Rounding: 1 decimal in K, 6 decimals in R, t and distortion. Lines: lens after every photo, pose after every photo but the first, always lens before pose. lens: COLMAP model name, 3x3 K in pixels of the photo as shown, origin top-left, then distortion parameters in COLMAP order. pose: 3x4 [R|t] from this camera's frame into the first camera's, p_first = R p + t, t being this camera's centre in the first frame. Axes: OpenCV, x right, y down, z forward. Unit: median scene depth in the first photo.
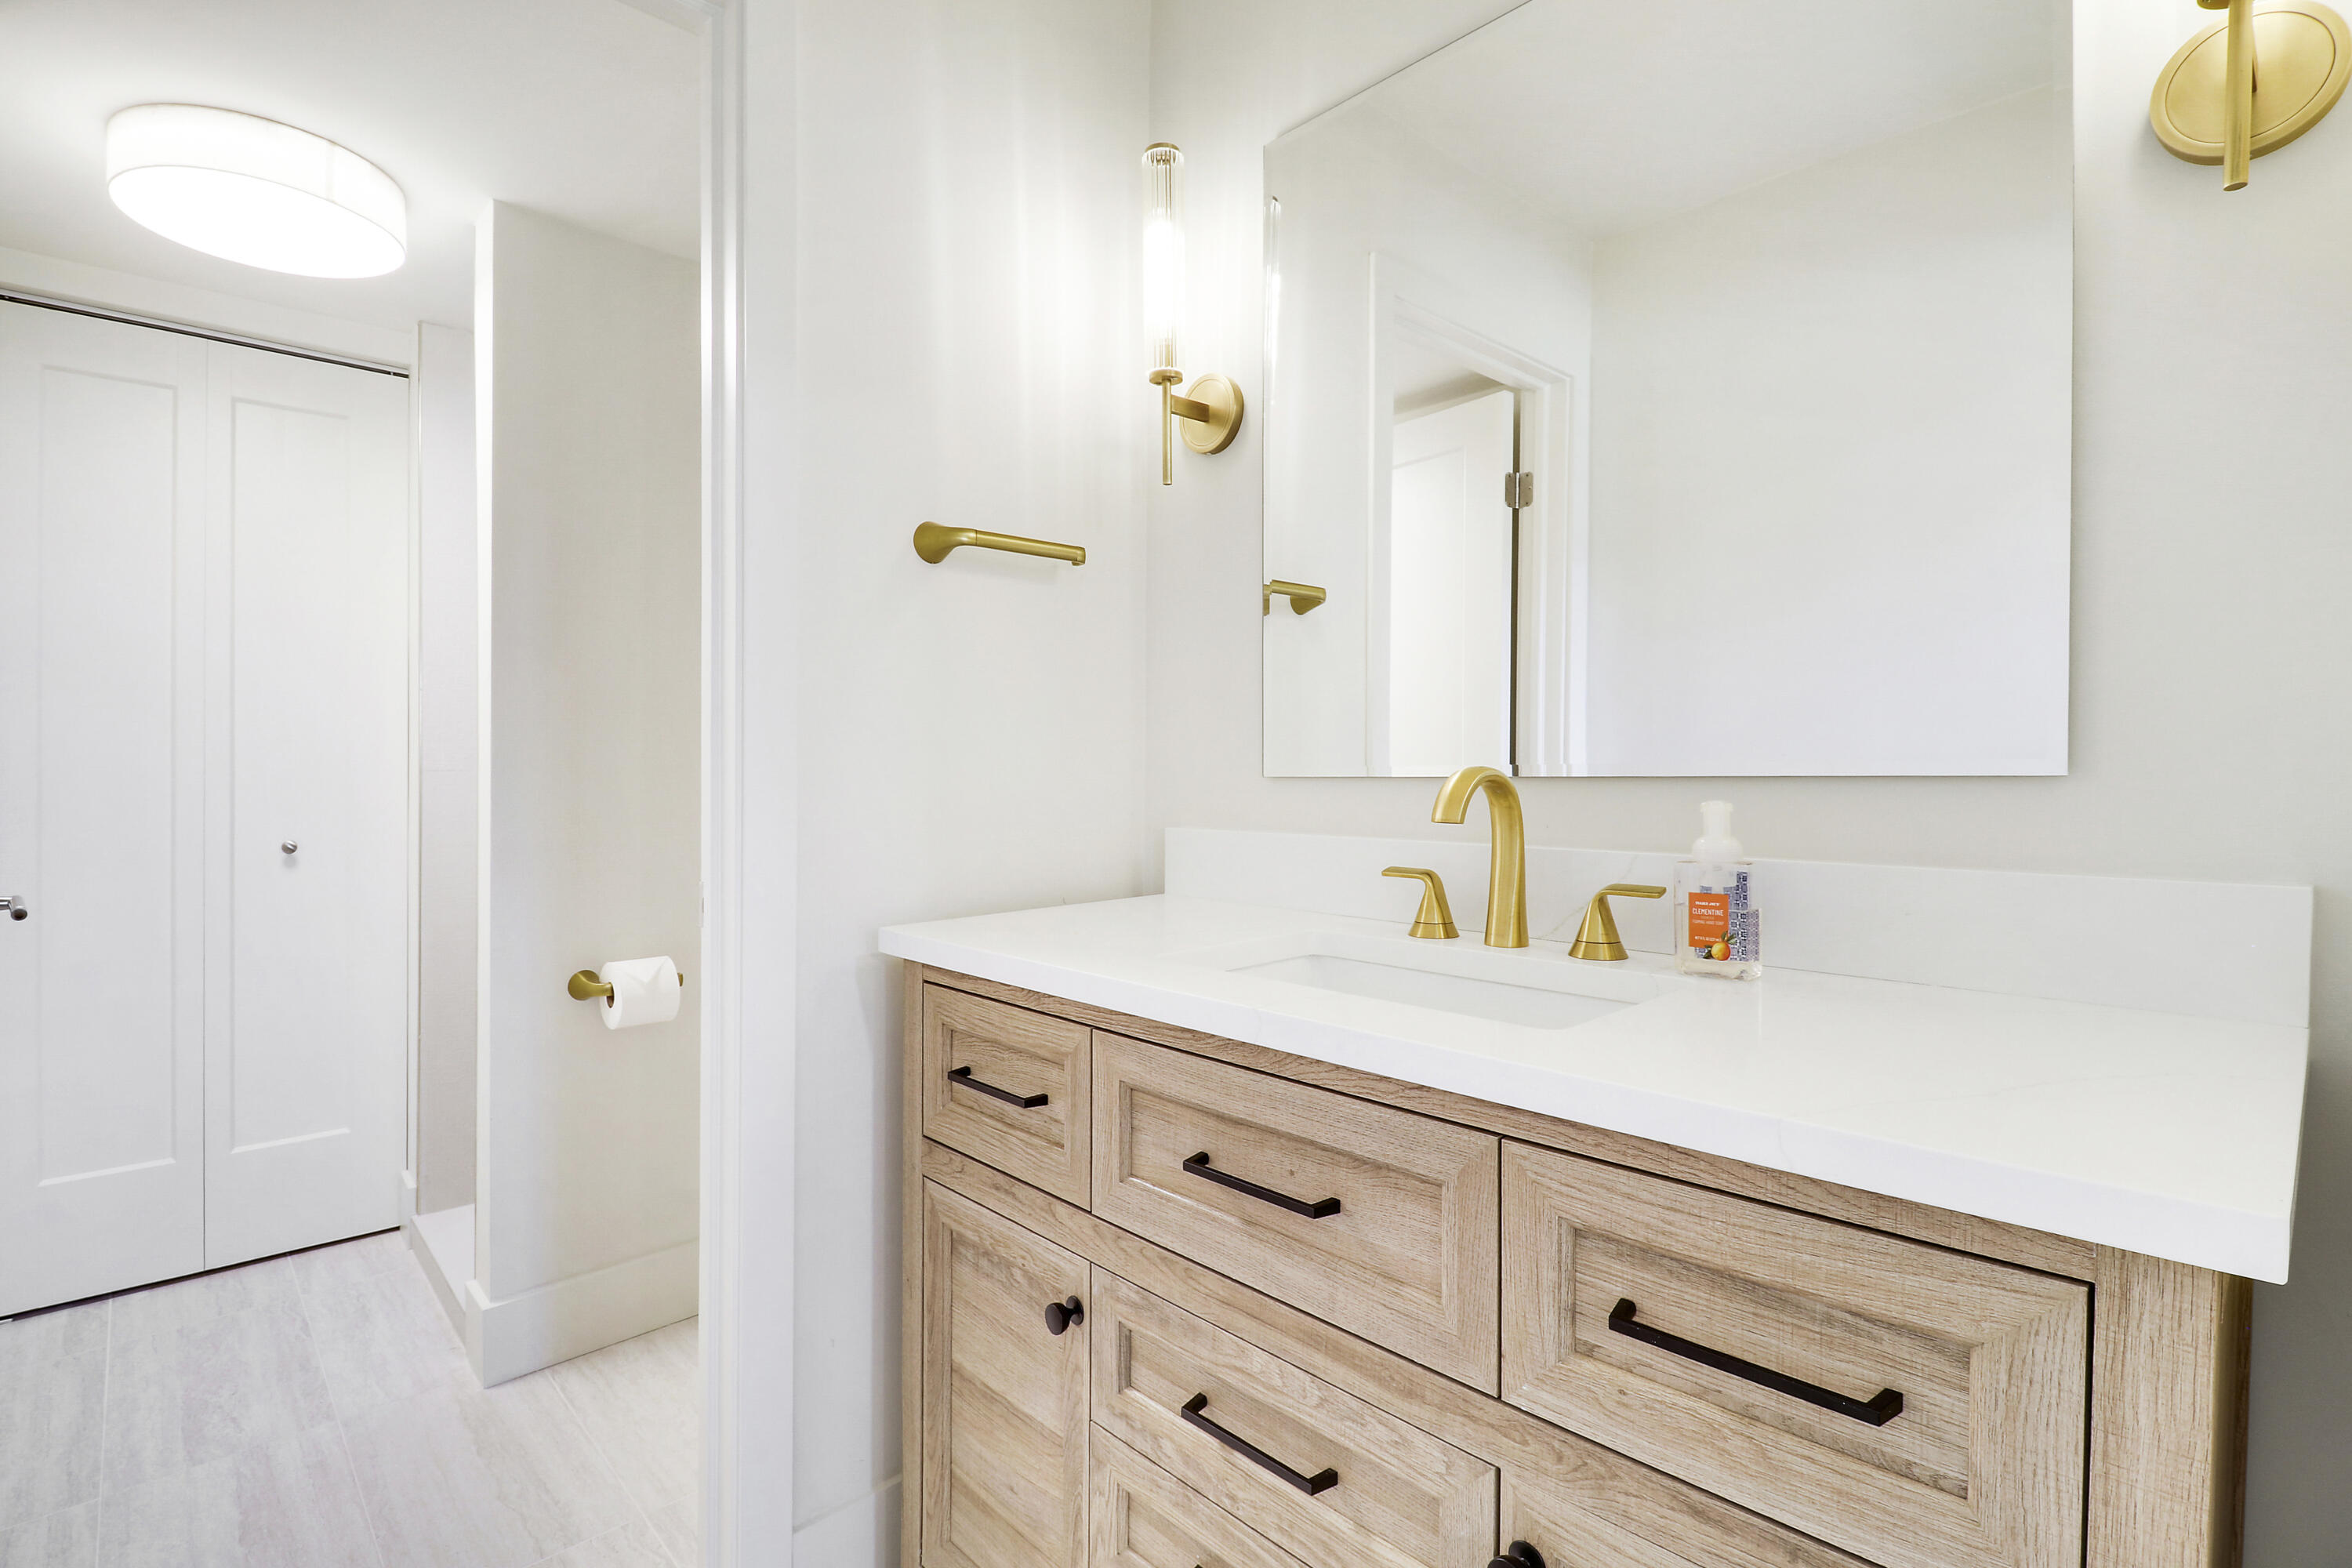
lens RADIAL K [[1240.7, 0, 1175.7], [0, 1240.7, 779.8], [0, 0, 1]] dist [-0.002698, -0.002097]
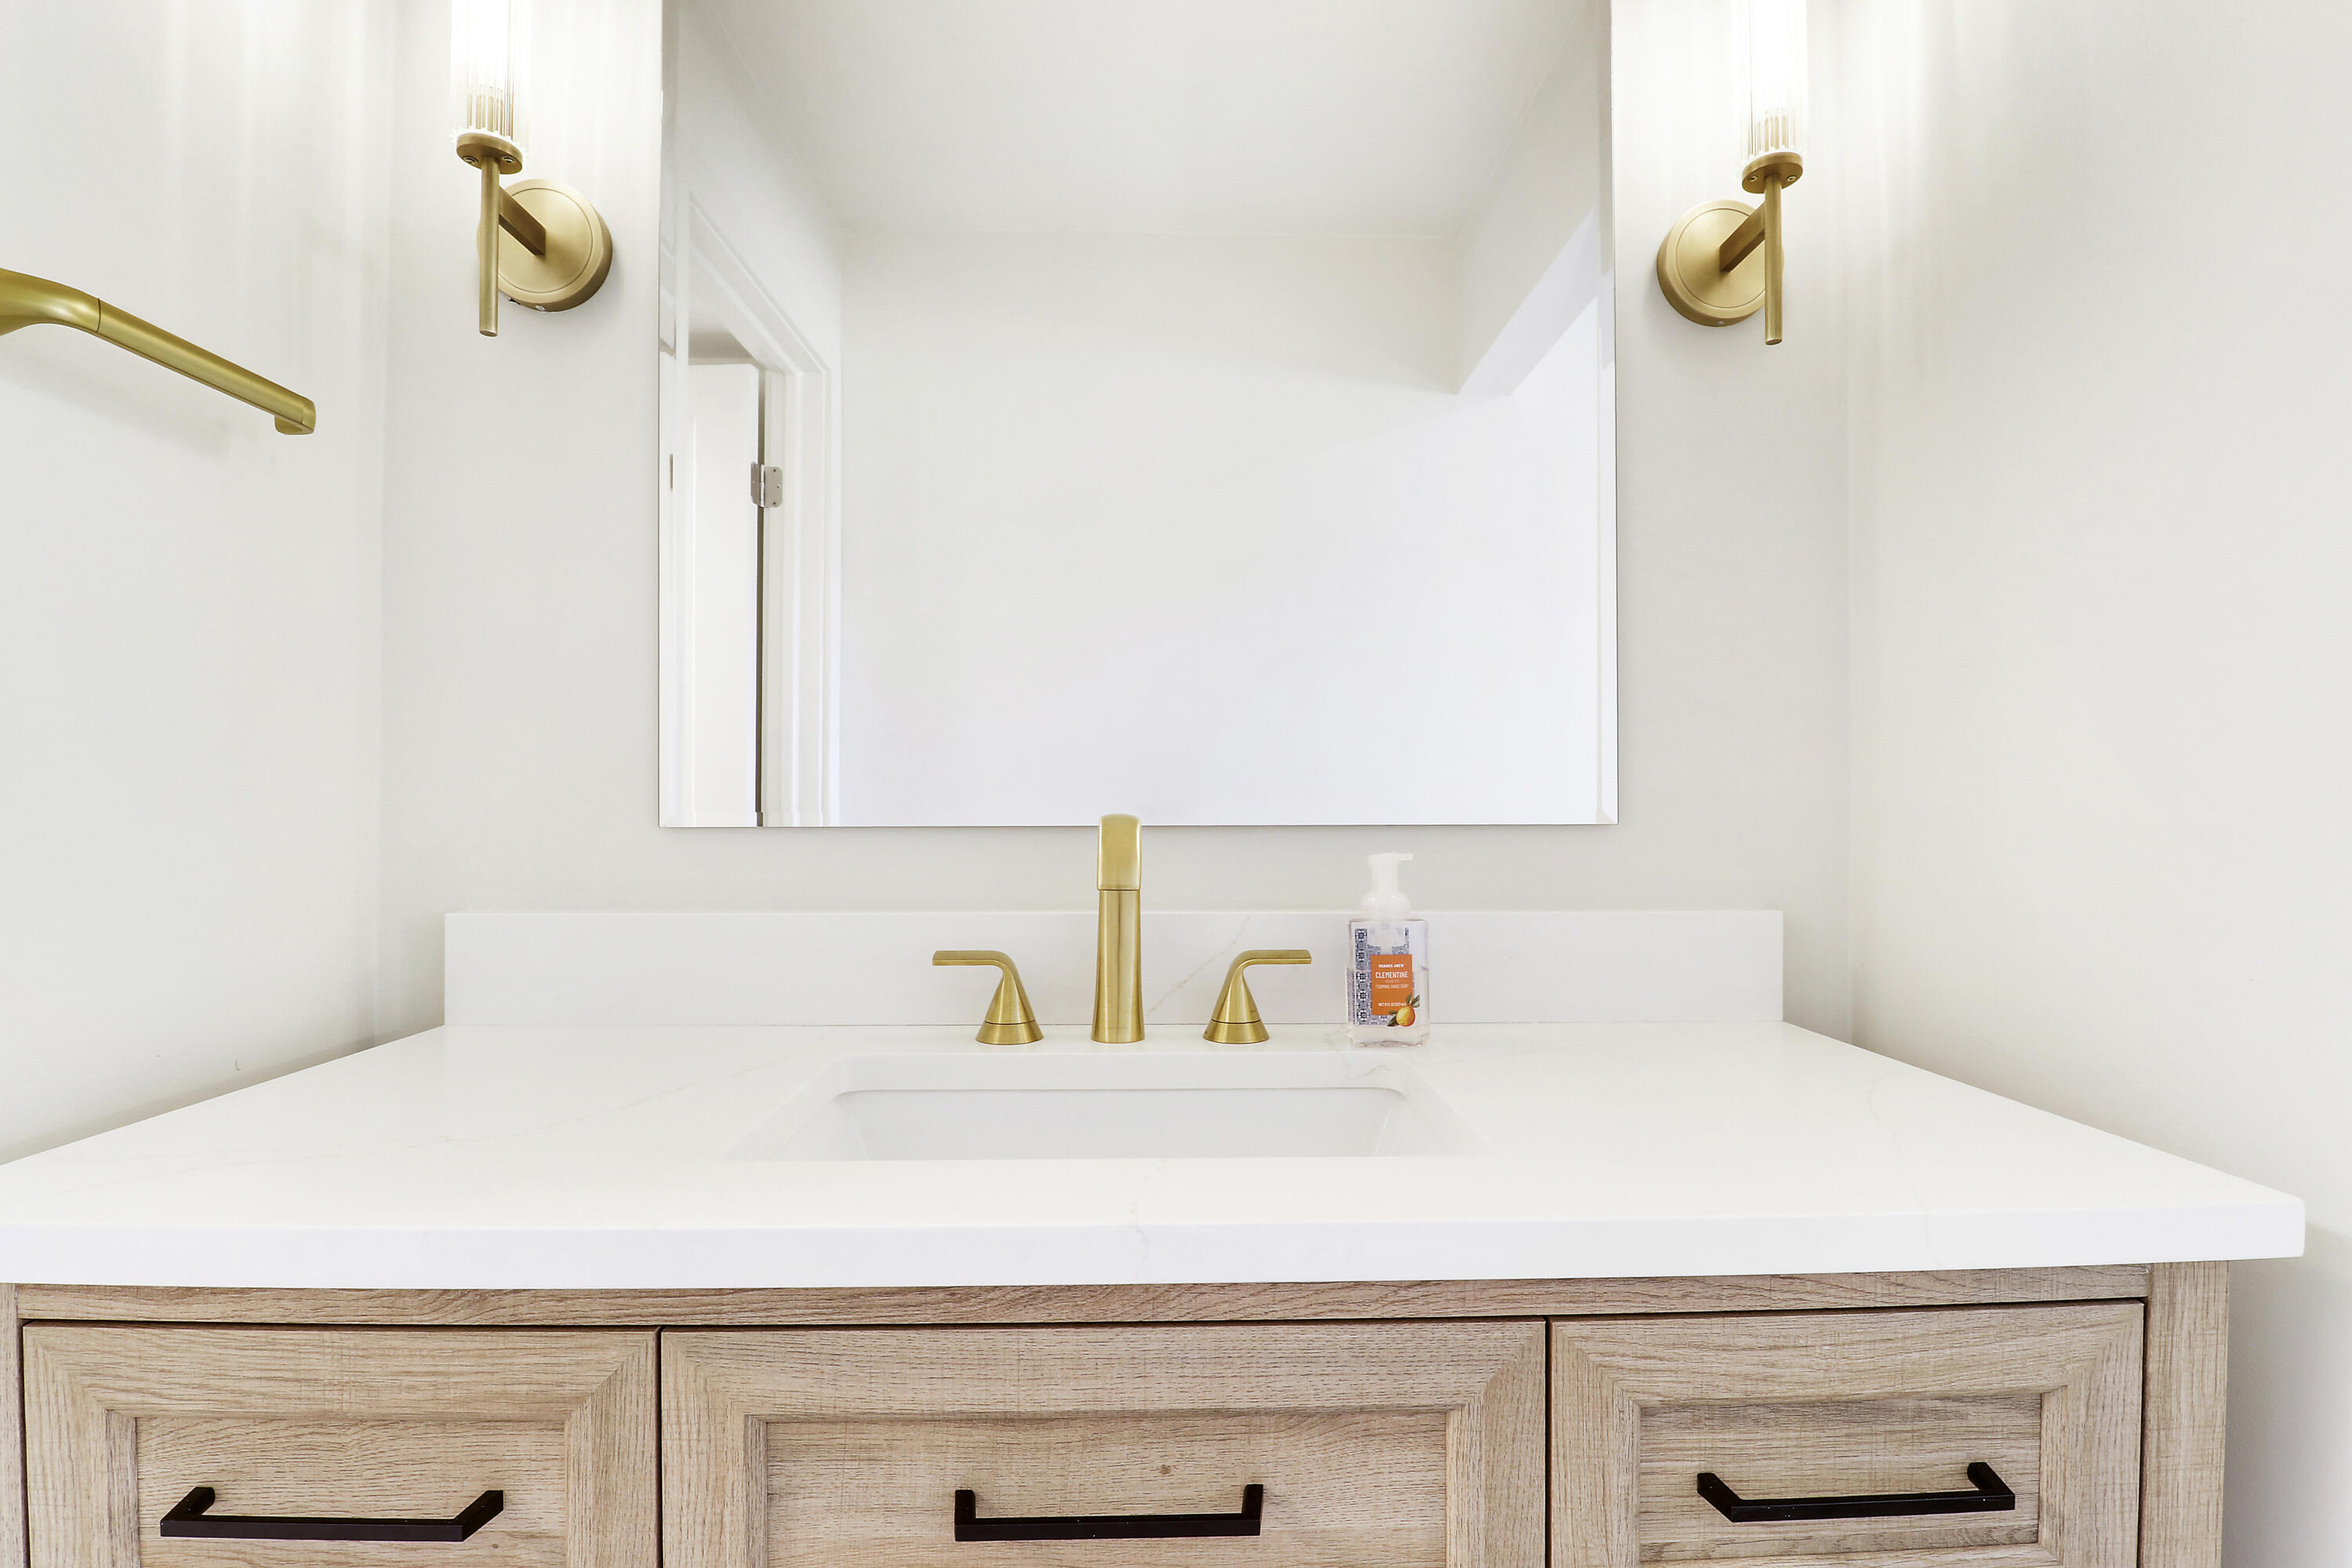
lens RADIAL K [[1147.0, 0, 1174.7], [0, 1147.0, 815.2], [0, 0, 1]] dist [-0.003793, -0.007112]
pose [[0.630638, -0.002064, 0.776075, -0.369469], [0.004119, 0.999991, -0.000687, -0.012496], [-0.776067, 0.003630, 0.630641, 0.668869]]
